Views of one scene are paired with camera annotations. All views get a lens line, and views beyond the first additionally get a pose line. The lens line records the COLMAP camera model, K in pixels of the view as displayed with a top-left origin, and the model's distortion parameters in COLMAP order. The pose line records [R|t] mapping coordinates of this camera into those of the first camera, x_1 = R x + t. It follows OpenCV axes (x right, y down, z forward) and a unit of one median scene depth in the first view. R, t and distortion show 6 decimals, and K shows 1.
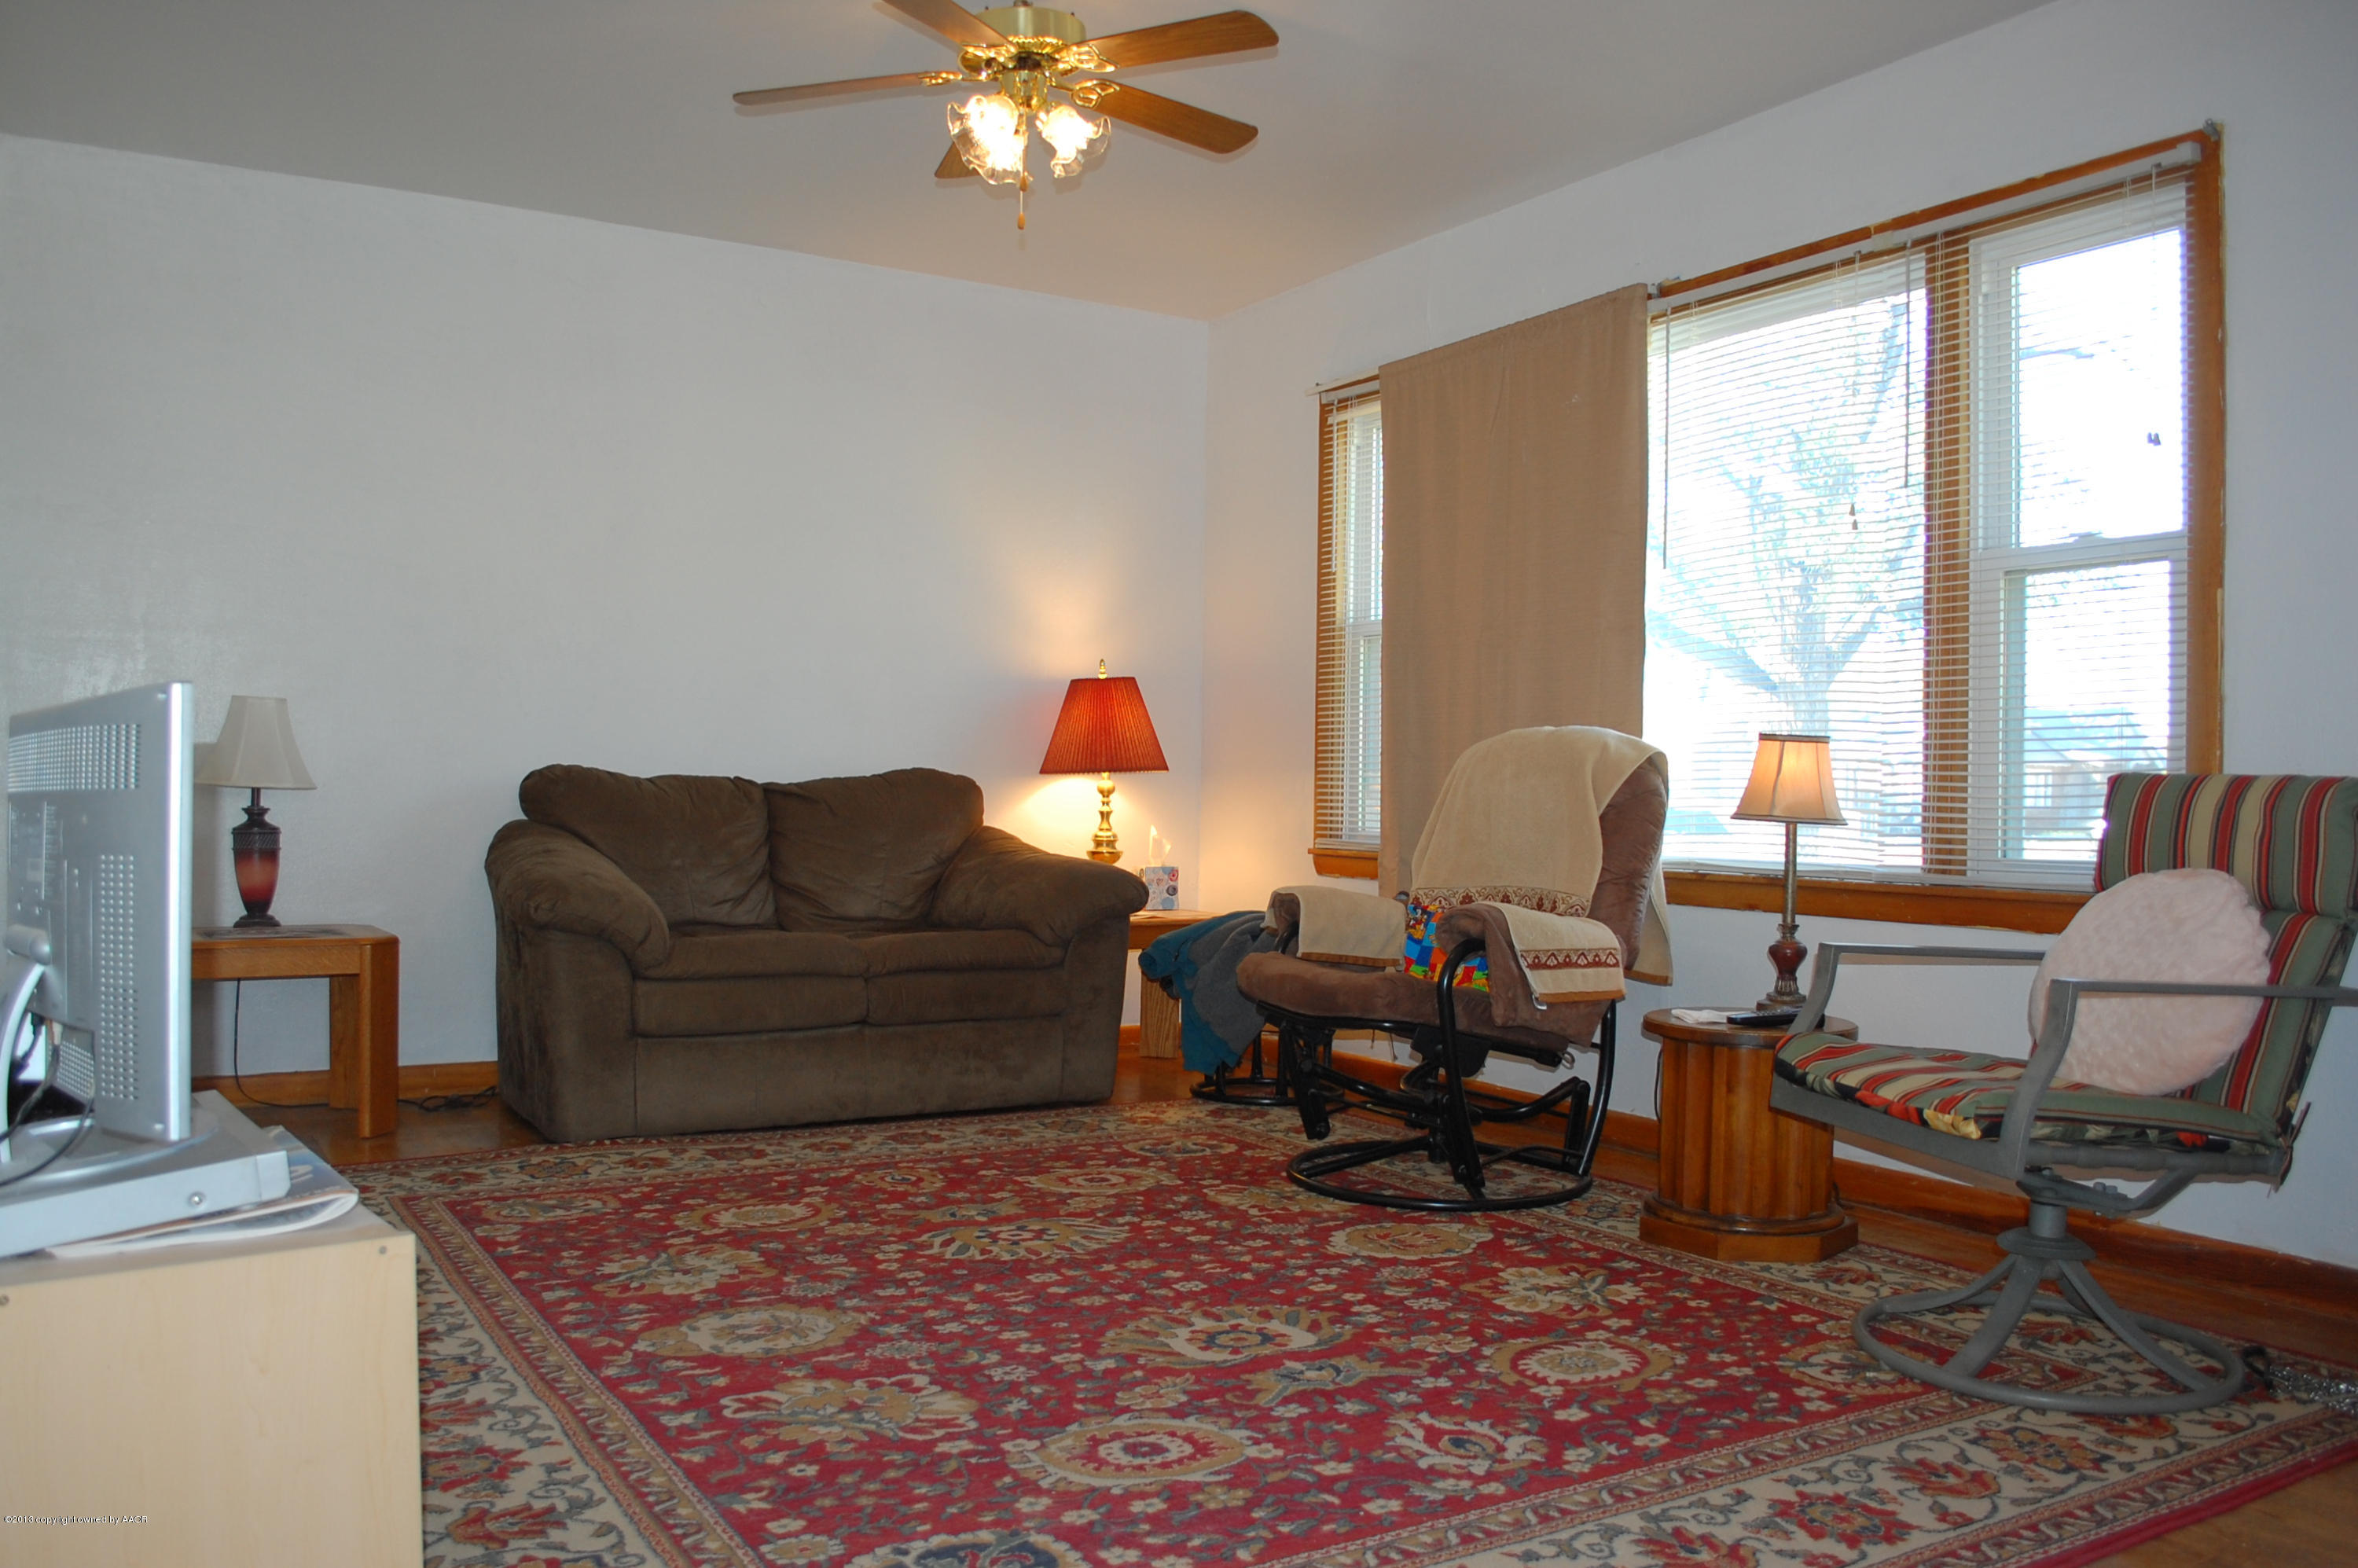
lens RADIAL K [[1854.6, 0, 1175.3], [0, 1854.6, 782.2], [0, 0, 1]] dist [-0.088622, 0.015253]
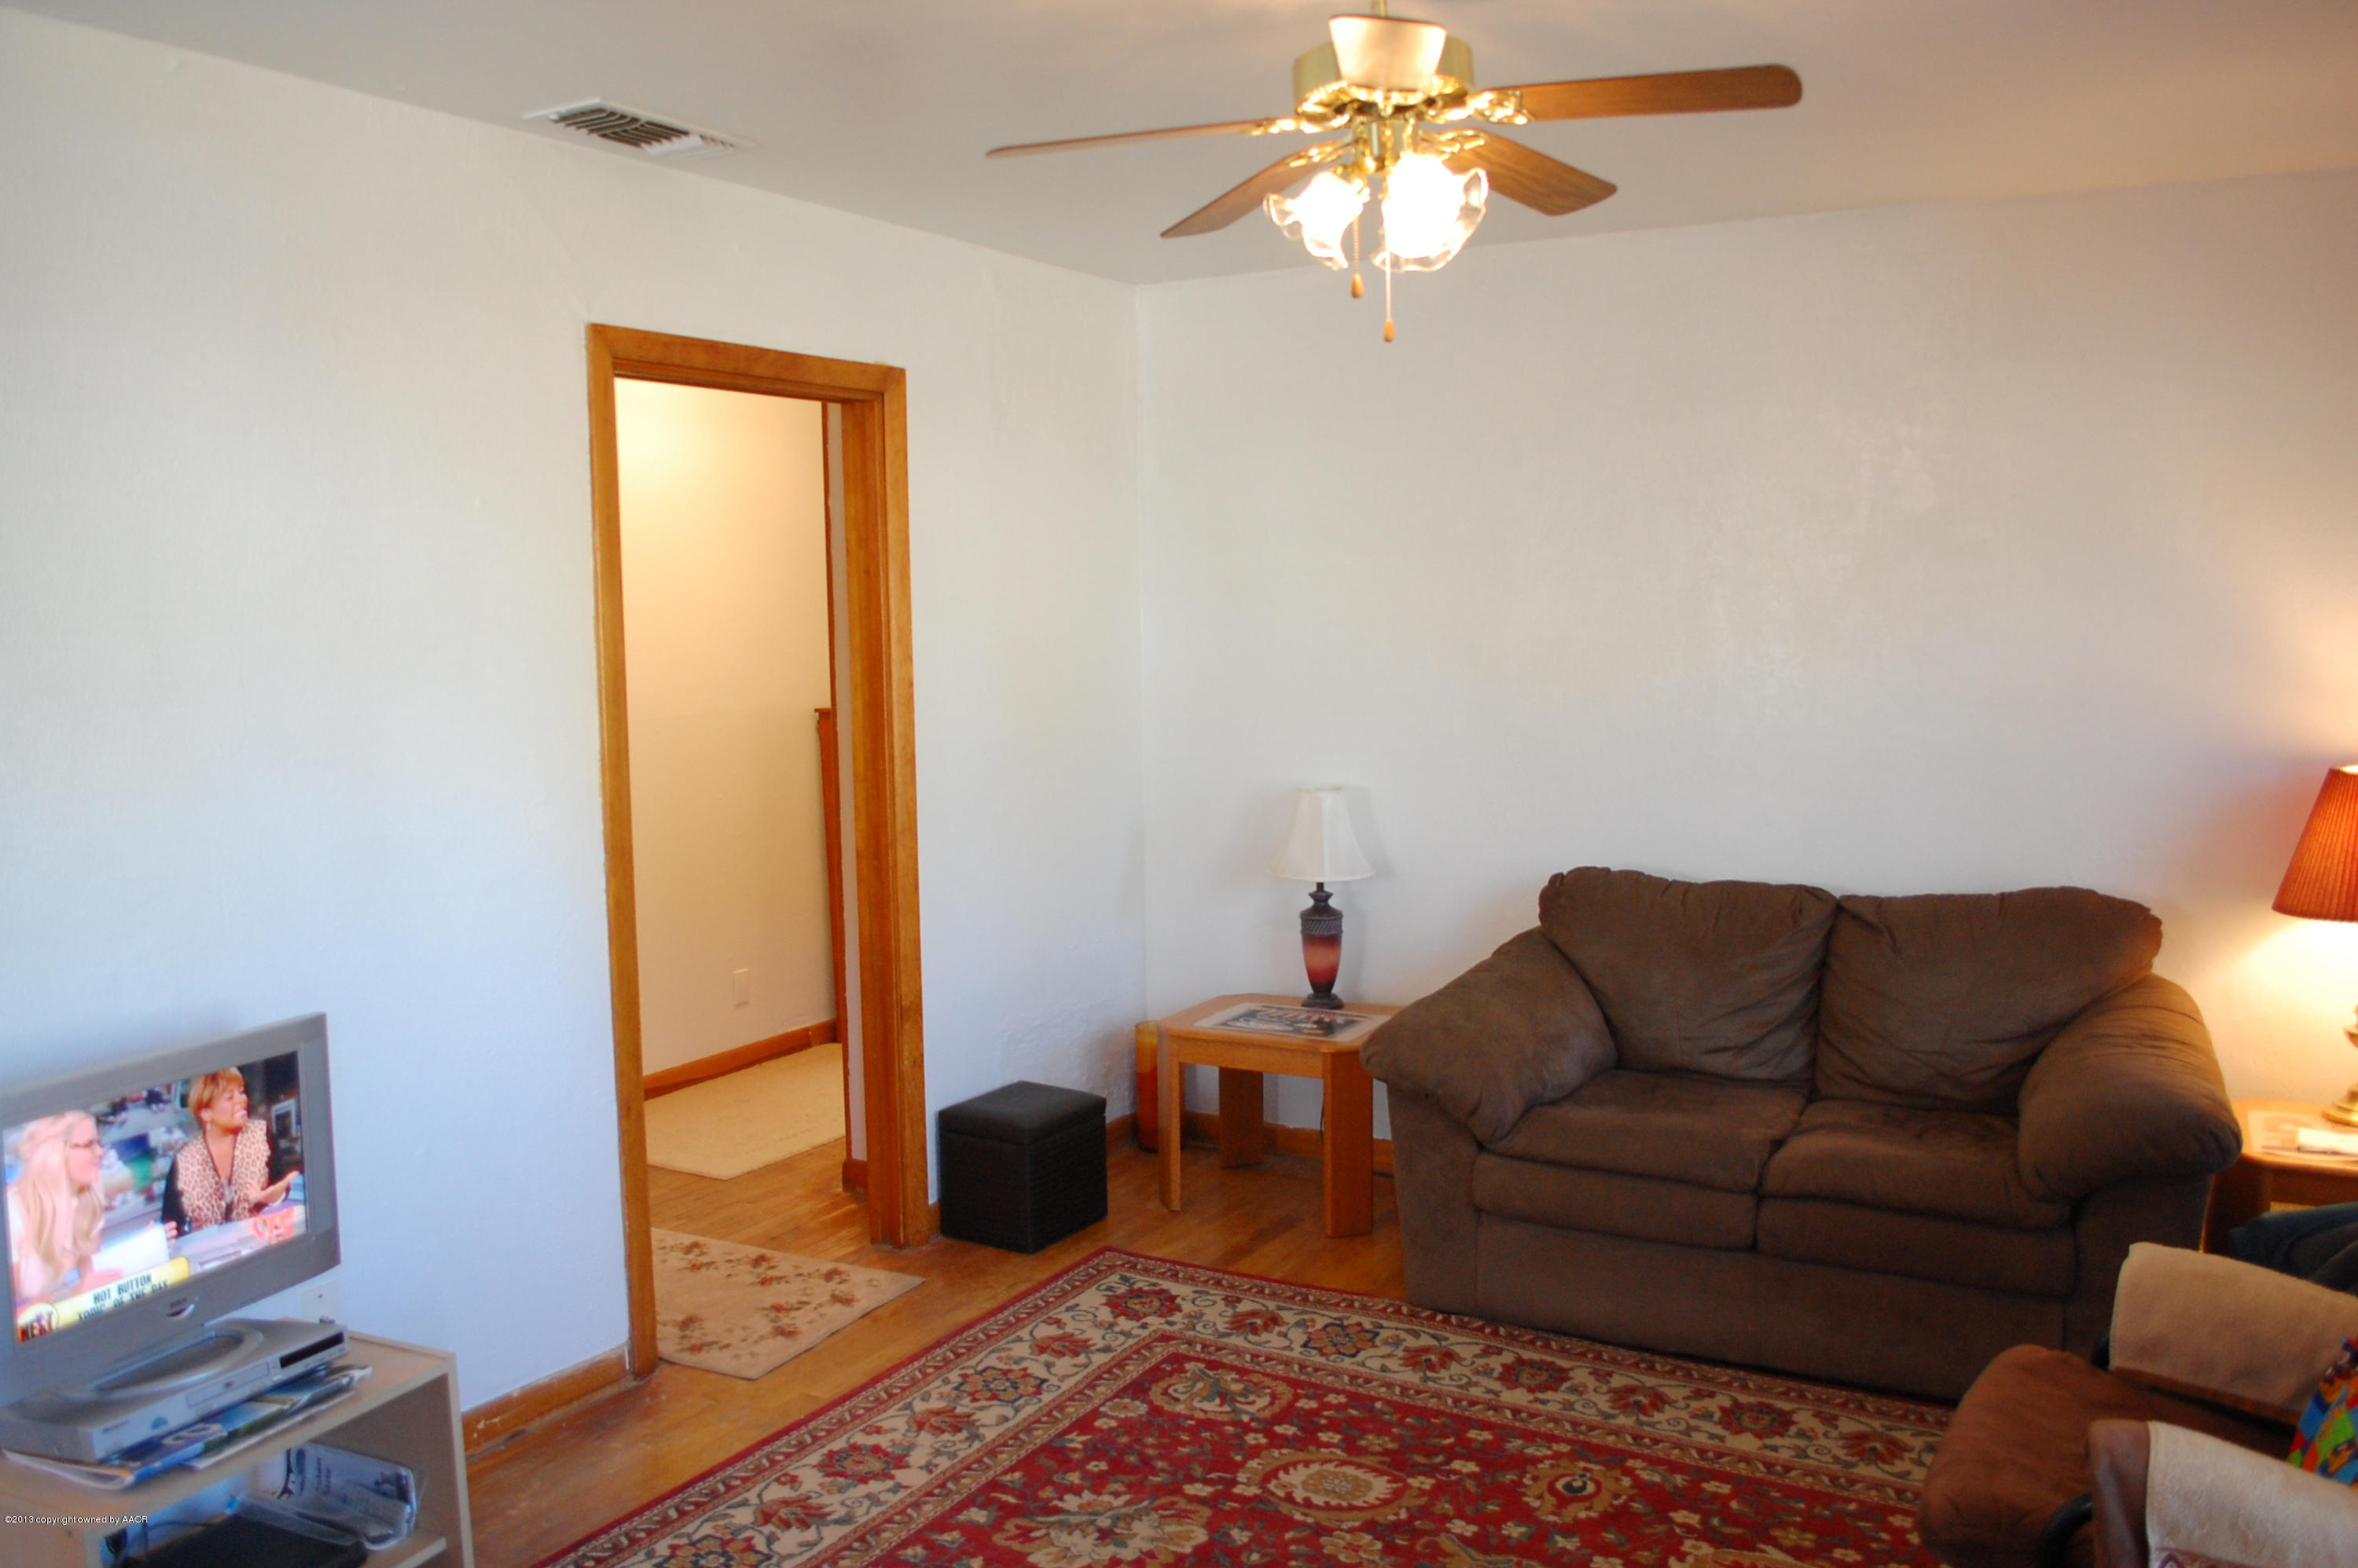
lens RADIAL K [[1854.6, 0, 1180.7], [0, 1854.6, 784.4], [0, 0, 1]] dist [-0.088622, 0.015253]
pose [[0.475813, 0.068020, -0.876913, 0.394702], [0.021048, 0.995839, 0.088665, -0.146256], [0.879295, -0.060645, 0.472401, 0.423647]]
